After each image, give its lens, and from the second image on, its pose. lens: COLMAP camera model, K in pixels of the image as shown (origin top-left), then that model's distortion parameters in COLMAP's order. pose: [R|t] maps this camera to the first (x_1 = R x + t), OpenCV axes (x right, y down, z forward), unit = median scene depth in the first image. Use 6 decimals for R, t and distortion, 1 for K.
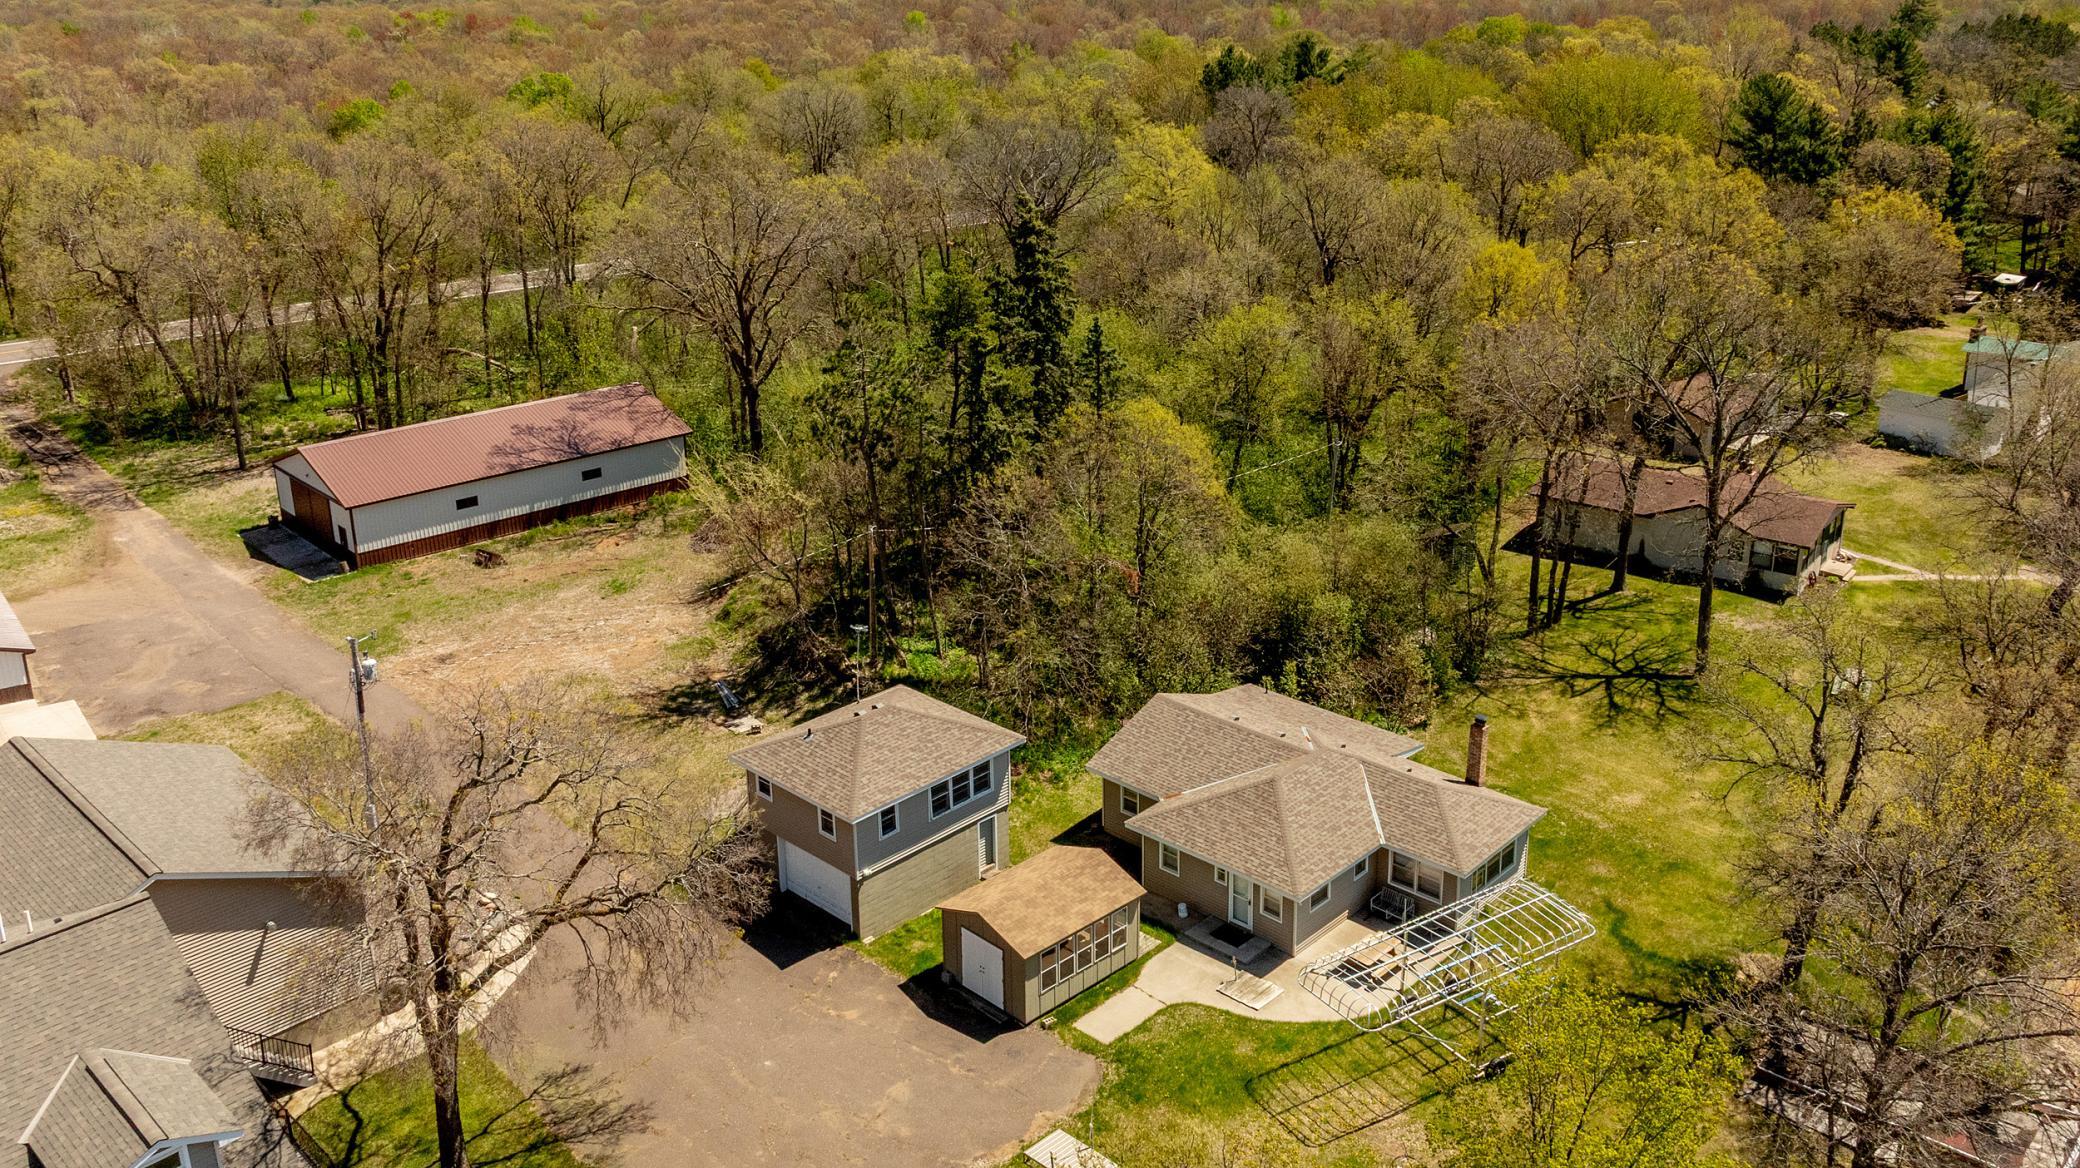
lens RADIAL K [[1566.4, 0, 1055.0], [0, 1566.4, 542.6], [0, 0, 1]] dist [-0.029758, -0.001685]
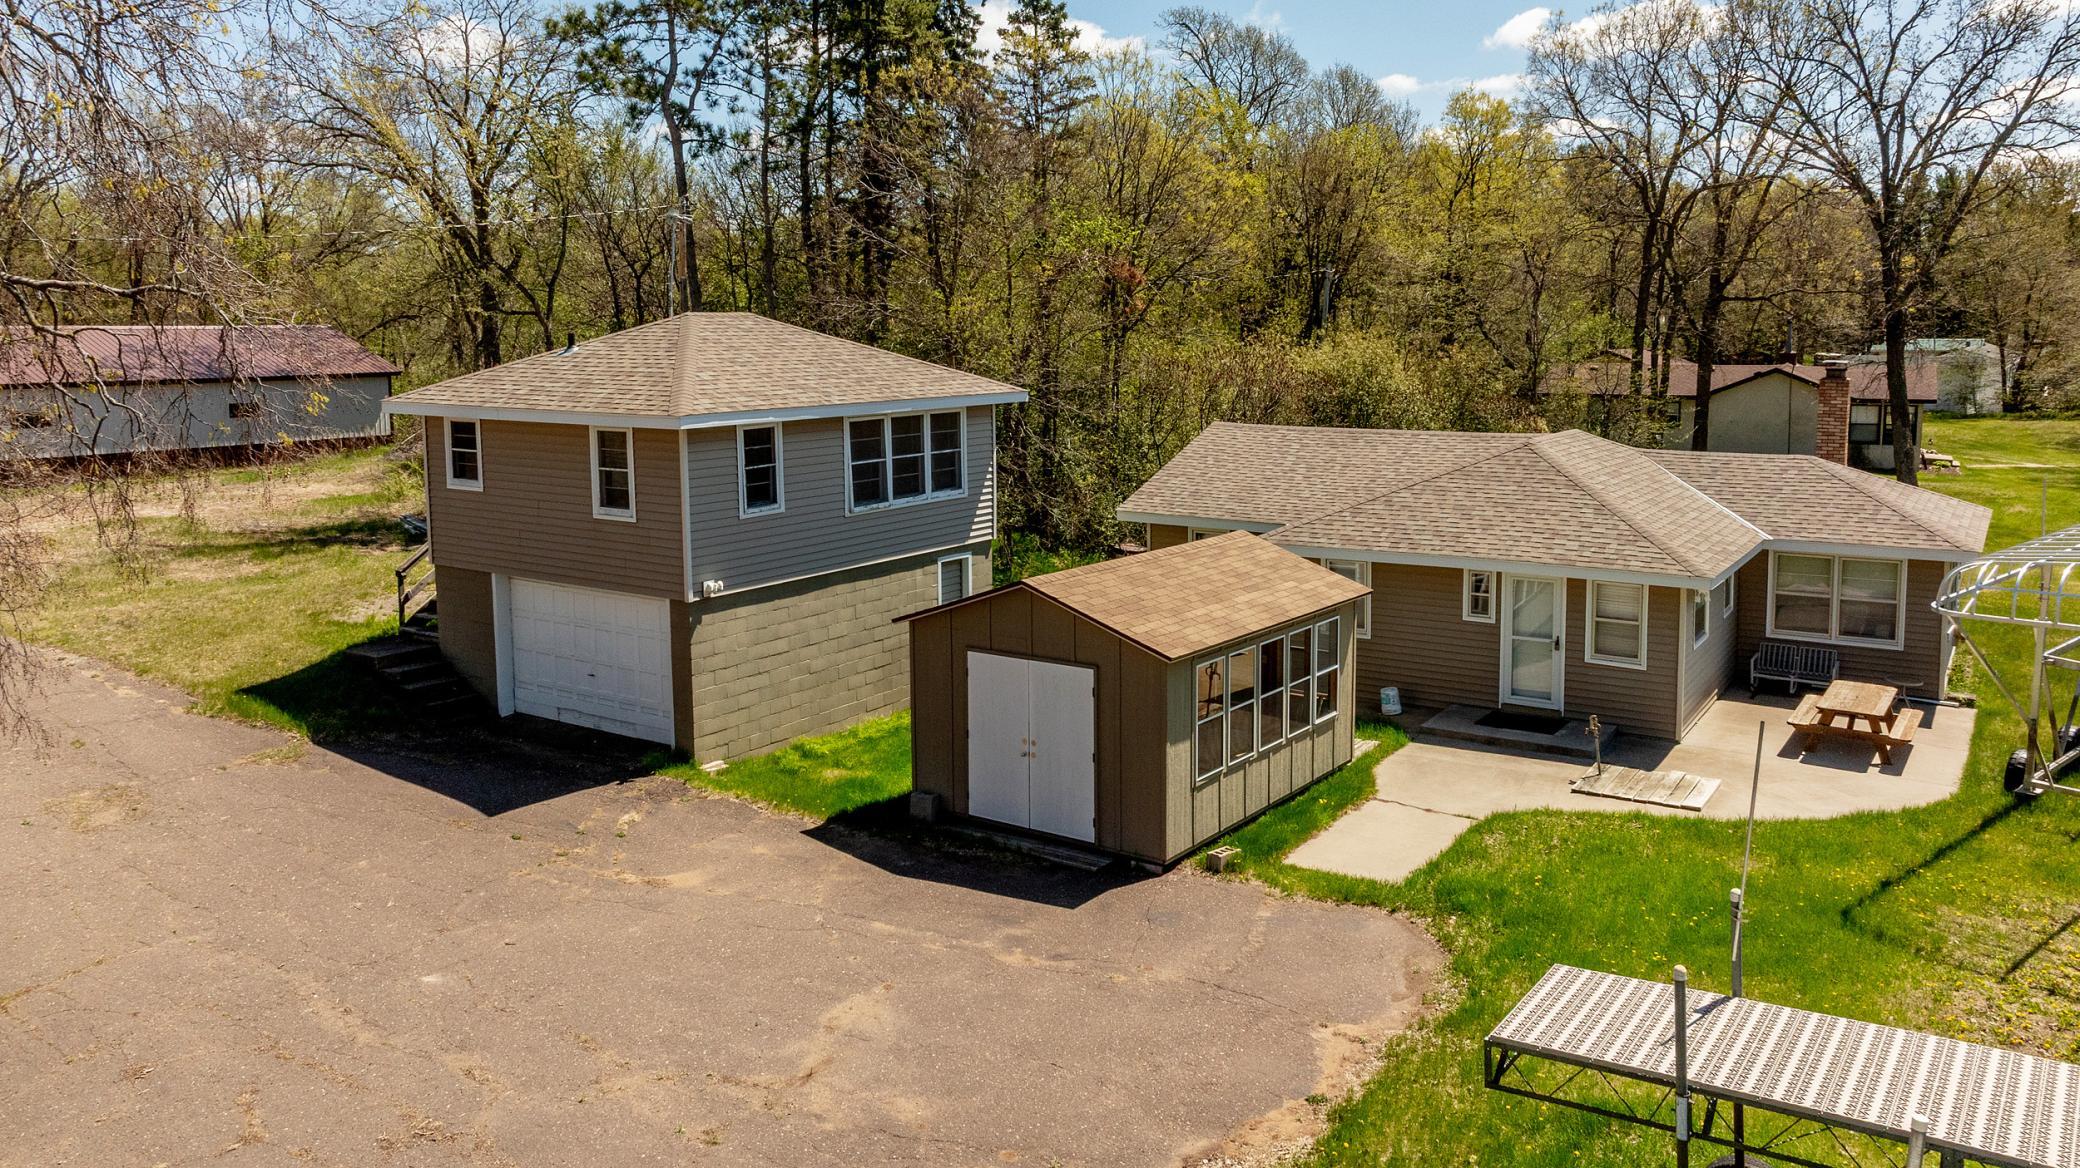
lens RADIAL K [[1491.7, 0, 1048.5], [0, 1491.7, 495.9], [0, 0, 1]] dist [-0.039464, 0.001602]
pose [[0.986906, -0.023178, 0.159620, -0.093768], [0.056499, 0.976599, -0.207513, 0.272622], [-0.151075, 0.213814, 0.965122, 0.594023]]
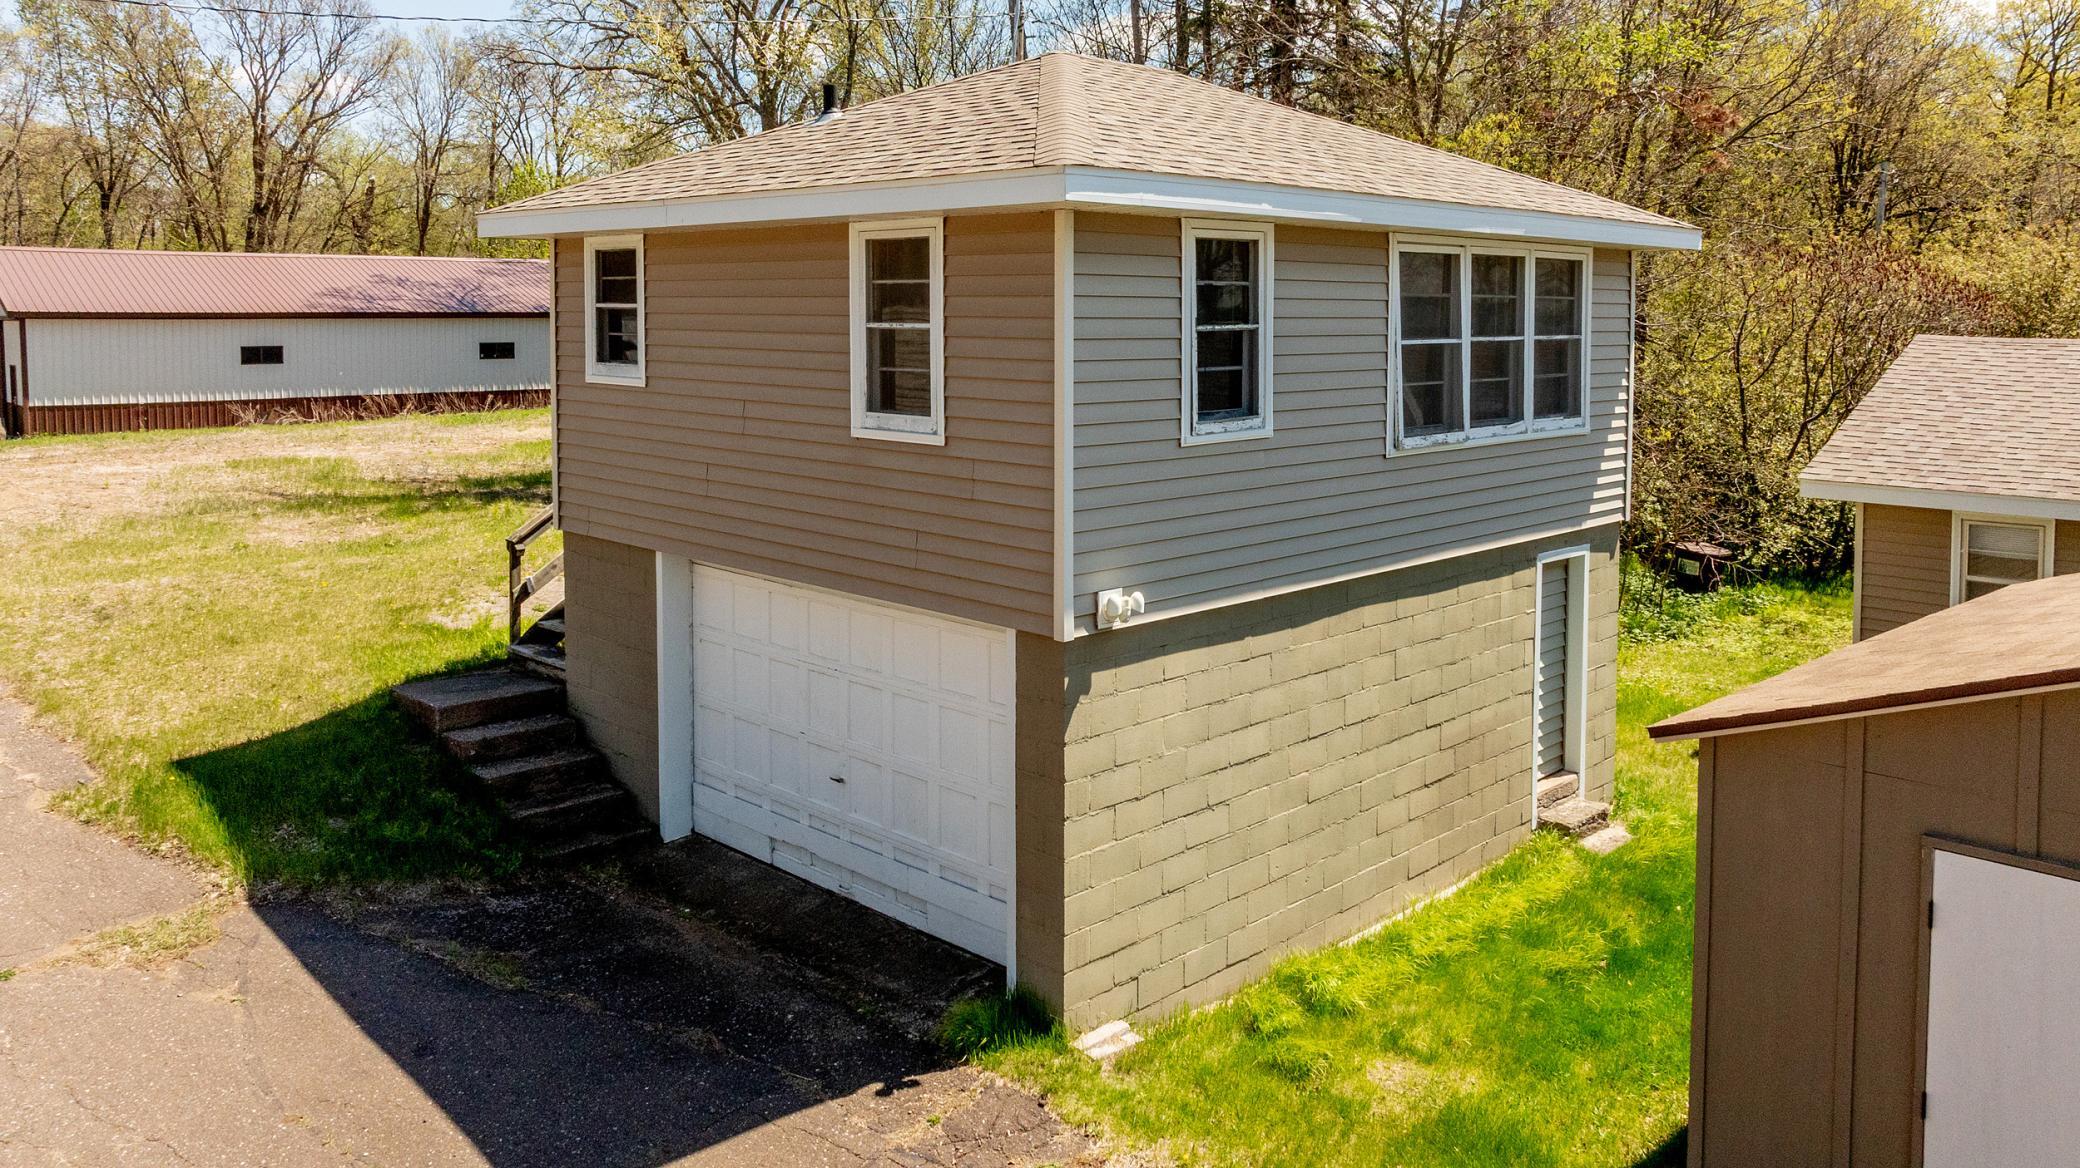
lens RADIAL K [[1545.4, 0, 1040.4], [0, 1545.4, 427.5], [0, 0, 1]] dist [-0.008148, -0.004078]
pose [[0.999088, 0.005636, -0.042325, -0.120794], [-0.016012, 0.968363, -0.249033, 0.232775], [0.039582, 0.249483, 0.967570, 0.824318]]
